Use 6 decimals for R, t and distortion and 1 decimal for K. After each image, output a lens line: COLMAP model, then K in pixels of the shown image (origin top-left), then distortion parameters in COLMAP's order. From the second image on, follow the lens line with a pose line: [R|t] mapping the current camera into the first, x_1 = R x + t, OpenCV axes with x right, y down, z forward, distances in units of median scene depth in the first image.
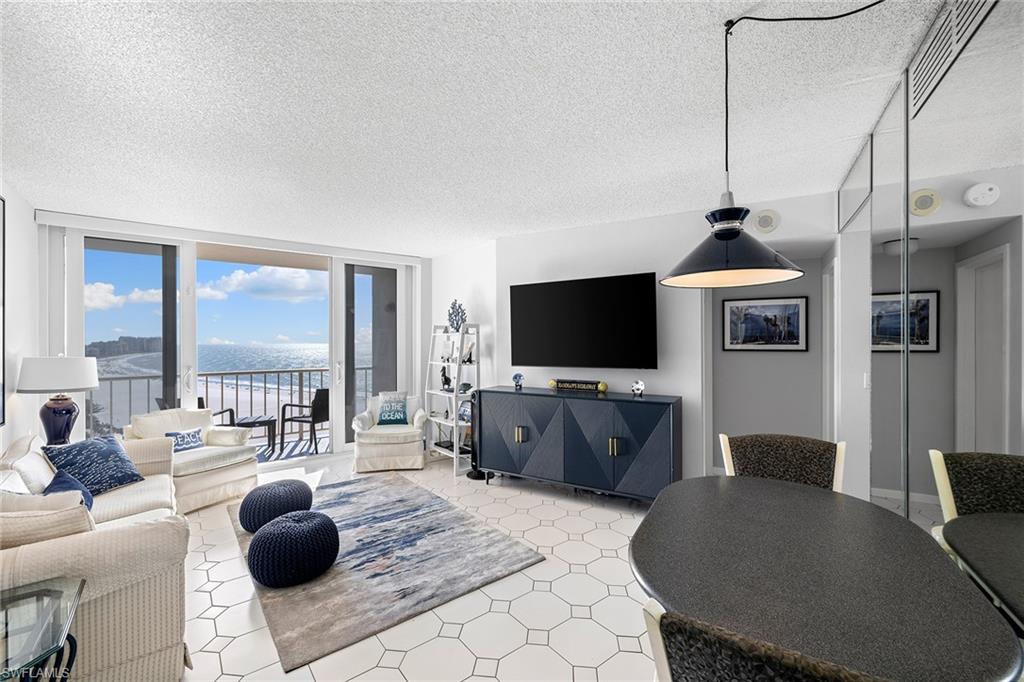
lens RADIAL K [[431.2, 0, 511.5], [0, 431.2, 341.5], [0, 0, 1]] dist [-0.001899, 0.000964]
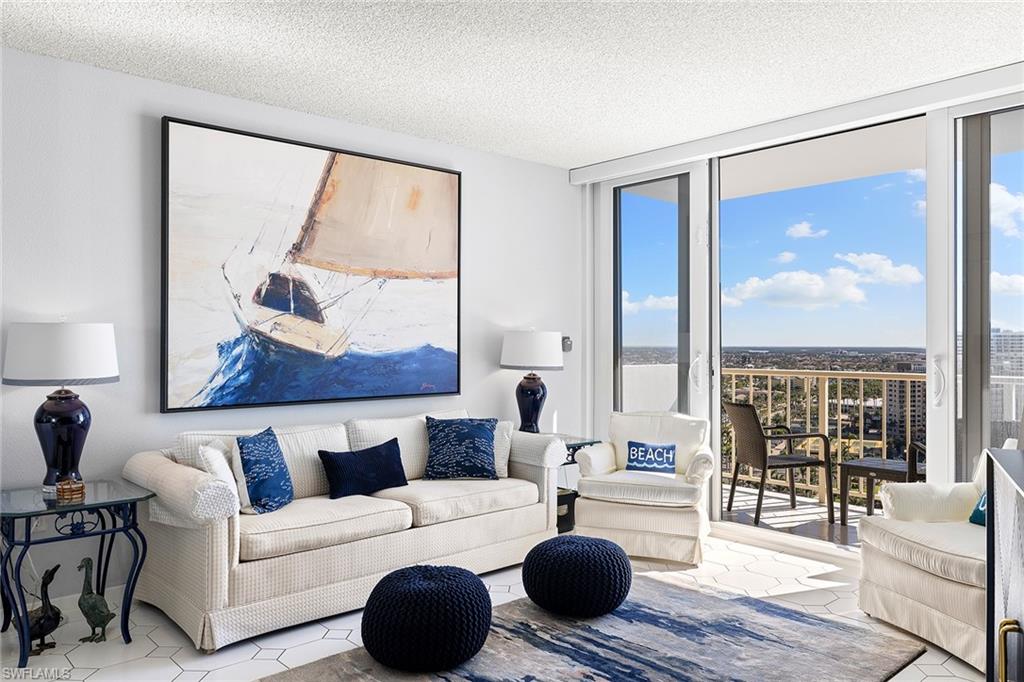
lens RADIAL K [[746.0, 0, 504.2], [0, 746.0, 343.9], [0, 0, 1]] dist [-0.007013, 0.006929]
pose [[0.053078, 0.003679, -0.998584, 0.377734], [-0.002835, 0.999990, 0.003534, 0.044030], [0.998586, 0.002643, 0.053088, 0.659098]]
